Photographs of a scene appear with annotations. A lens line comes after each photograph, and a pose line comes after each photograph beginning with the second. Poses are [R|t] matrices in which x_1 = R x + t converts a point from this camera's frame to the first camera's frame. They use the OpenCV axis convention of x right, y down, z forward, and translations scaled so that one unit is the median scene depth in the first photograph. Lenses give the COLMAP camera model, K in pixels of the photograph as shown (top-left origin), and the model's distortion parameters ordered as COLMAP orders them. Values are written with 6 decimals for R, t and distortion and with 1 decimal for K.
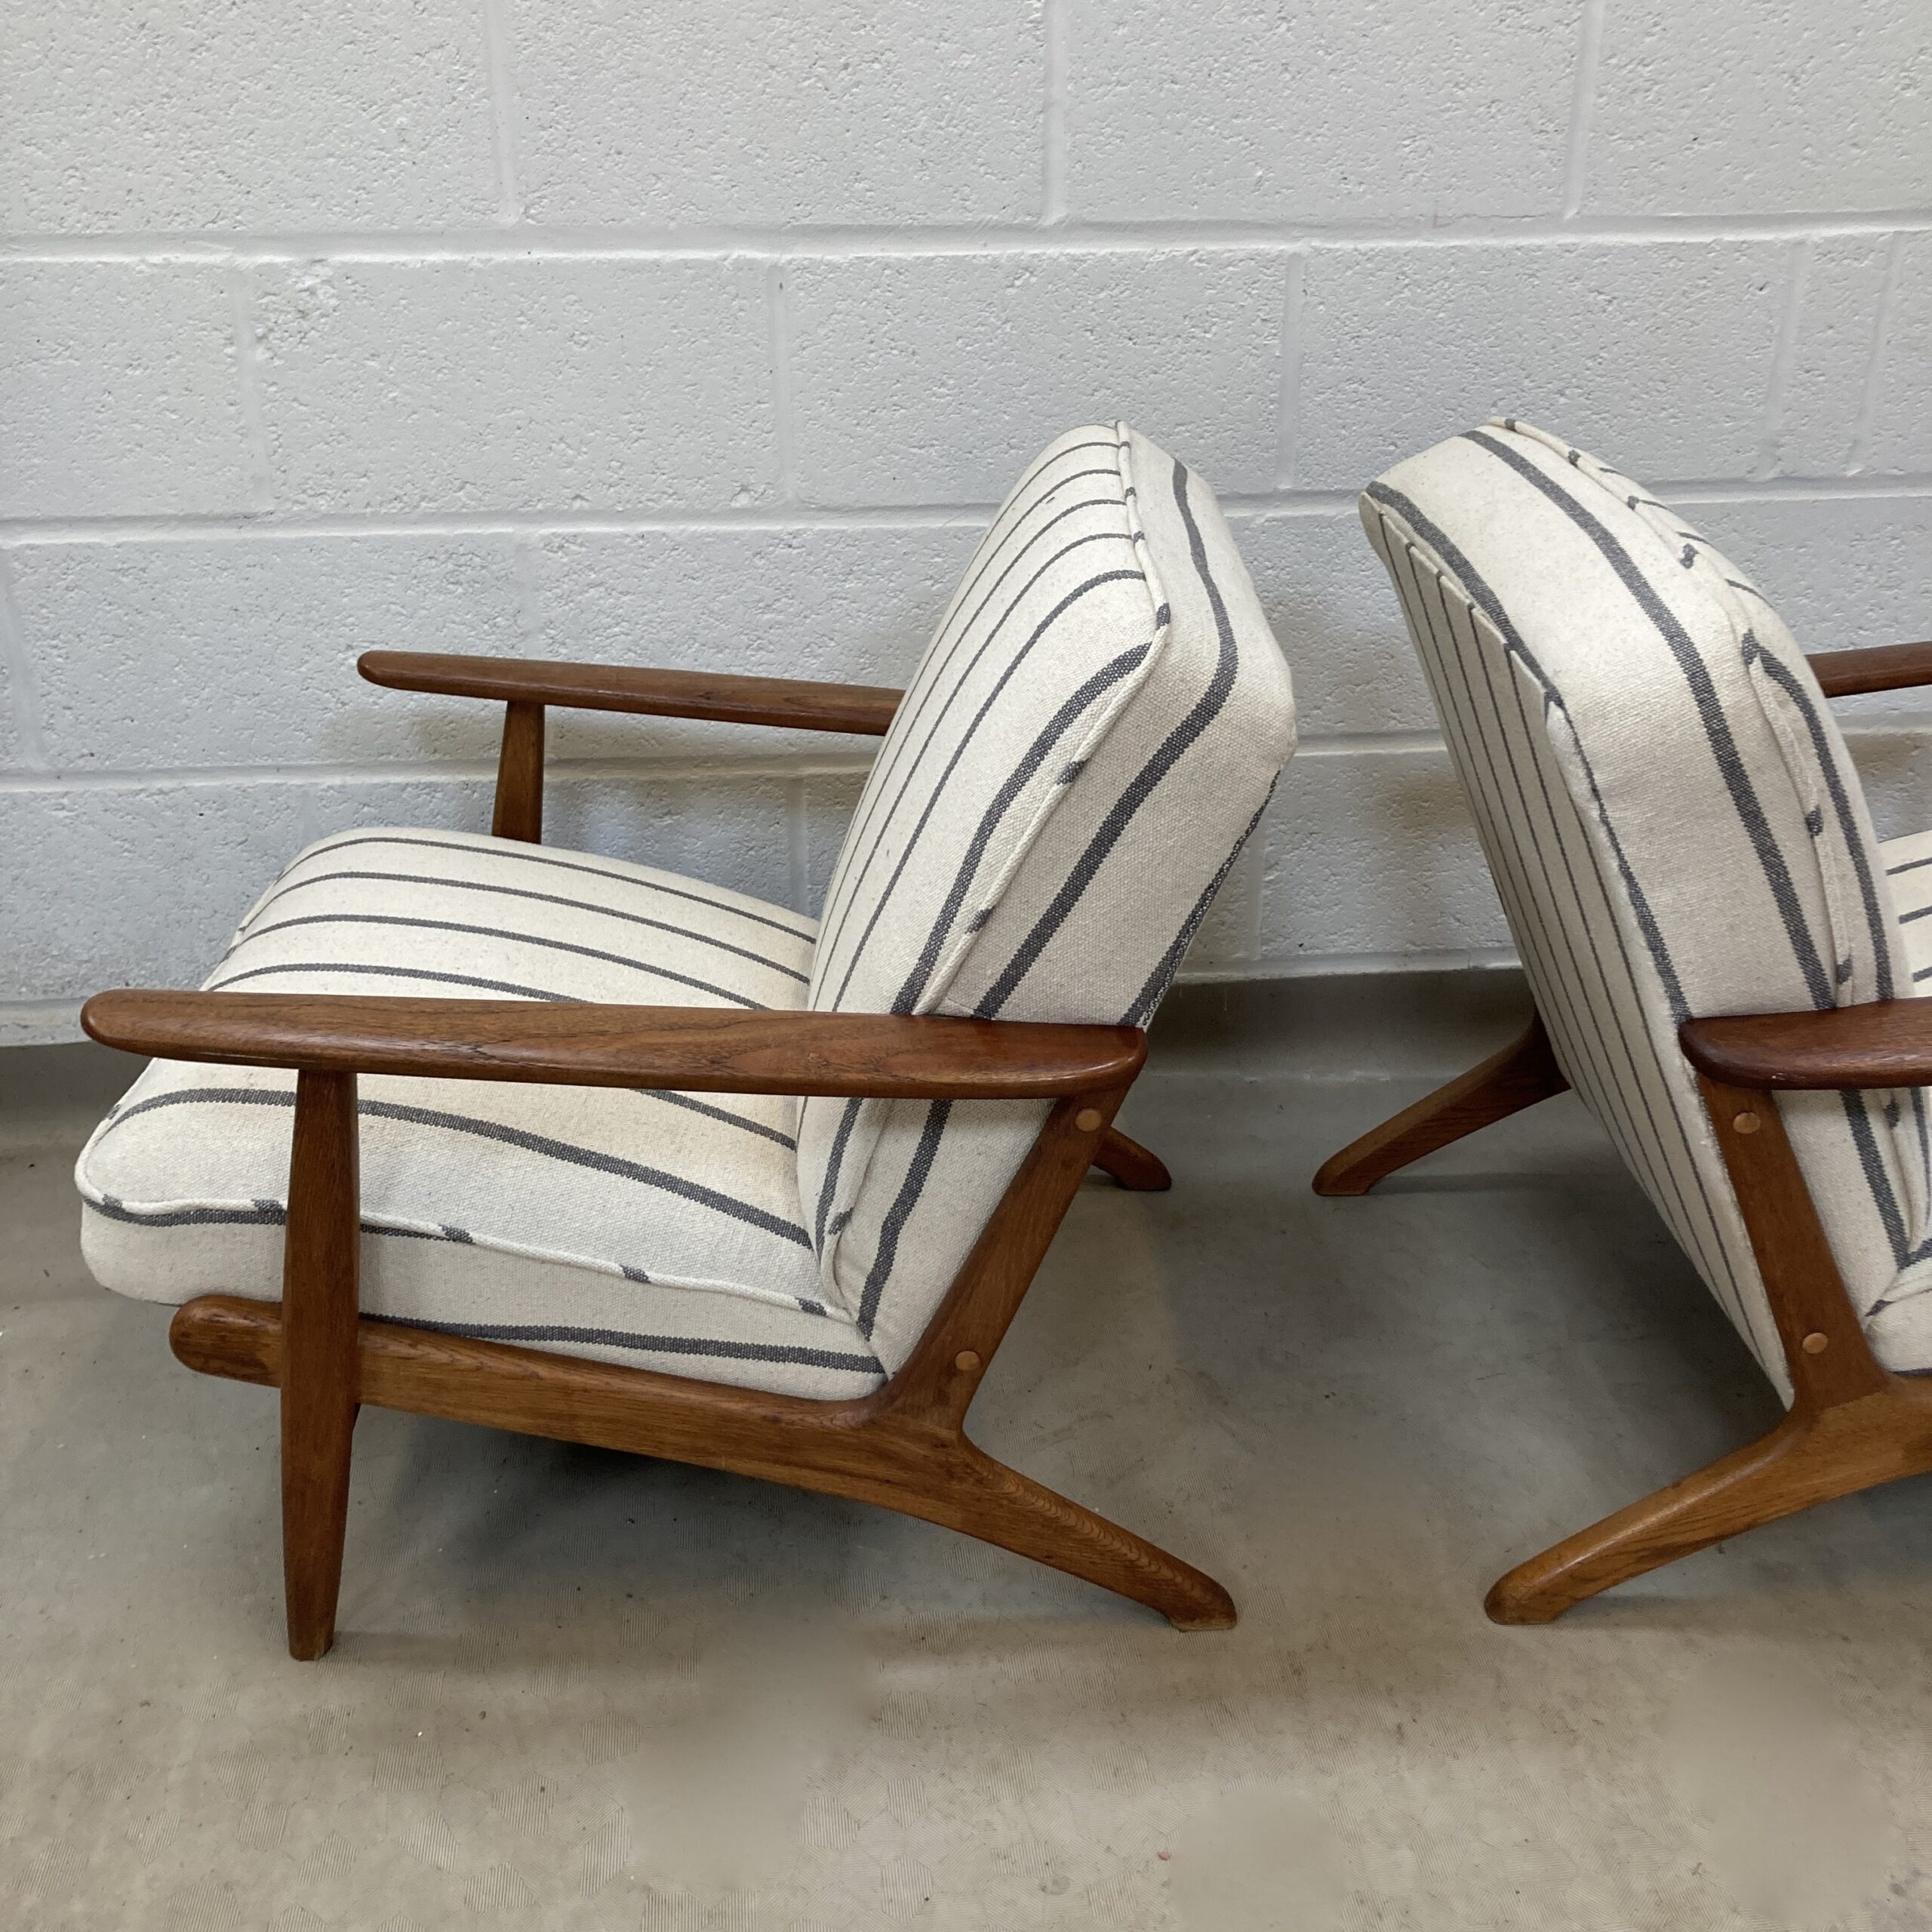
lens RADIAL K [[2038.3, 0, 933.7], [0, 2038.3, 943.0], [0, 0, 1]] dist [0.000265, 0.000000]
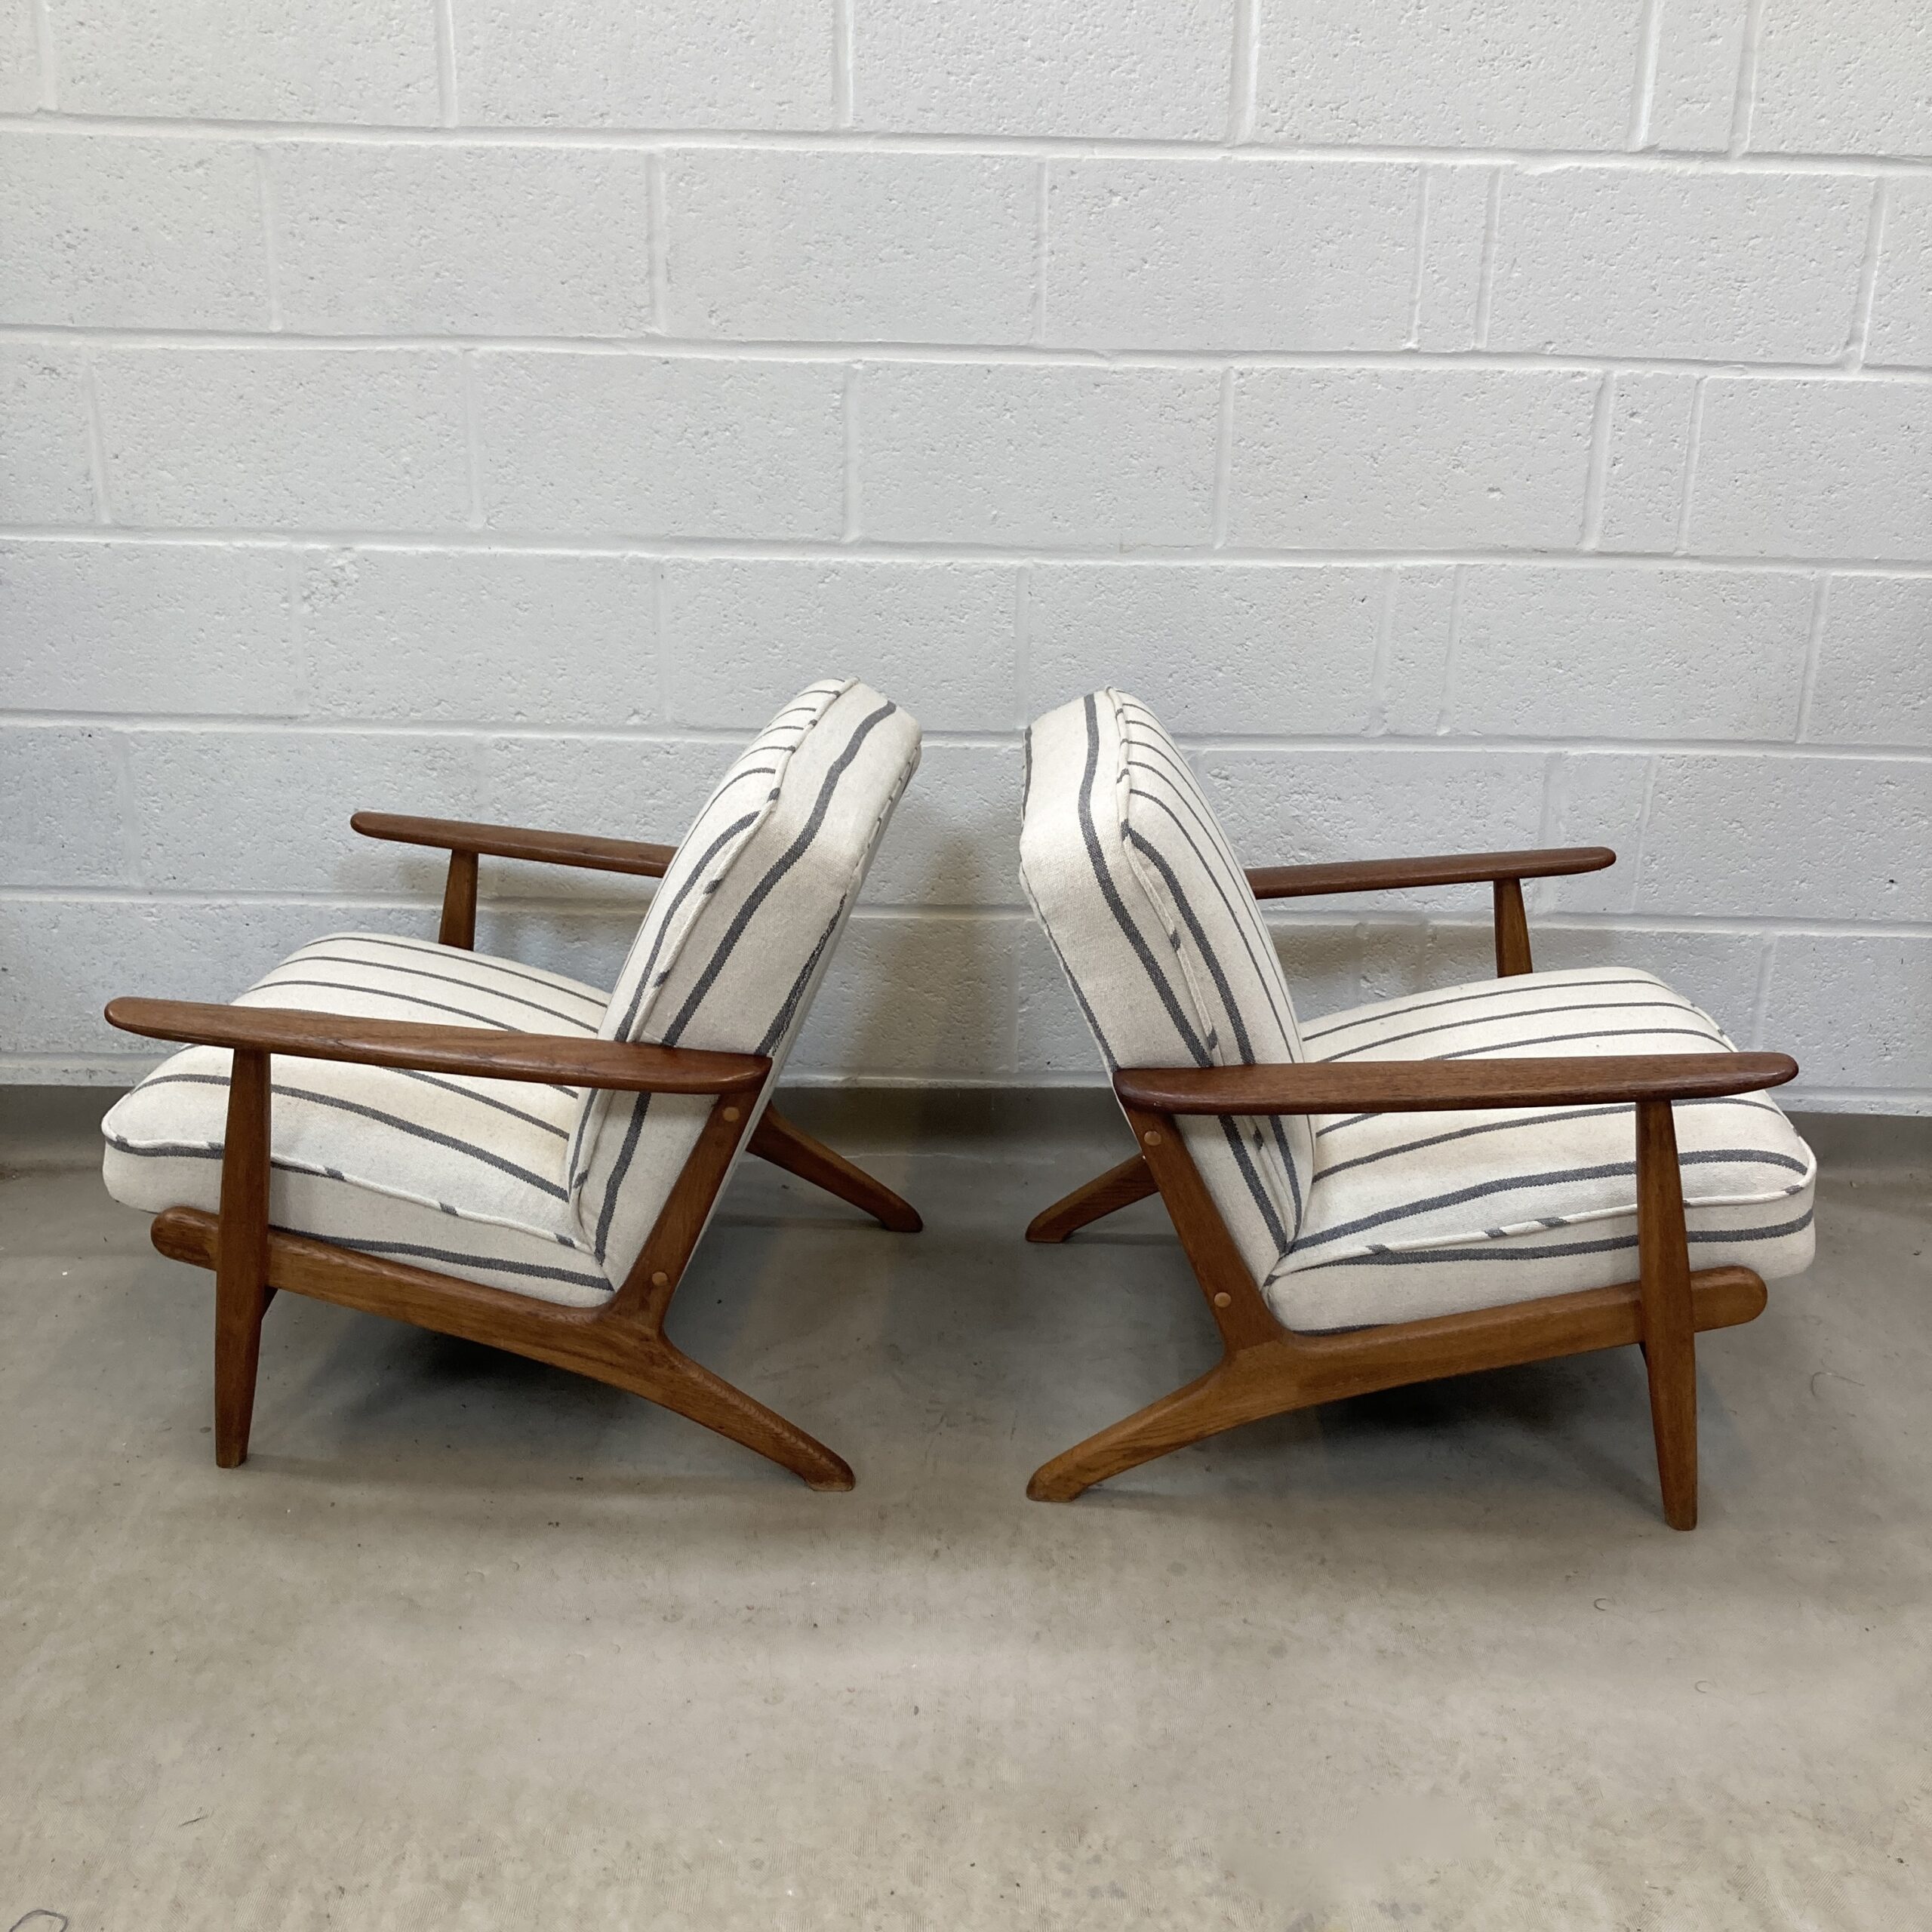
lens RADIAL K [[2038.3, 0, 986.5], [0, 2038.3, 963.1], [0, 0, 1]] dist [0.000265, 0.000000]
pose [[0.996511, 0.047576, -0.068572, 0.270132], [-0.054491, 0.993210, -0.102785, 0.087611], [0.063216, 0.106163, 0.992337, -0.395472]]
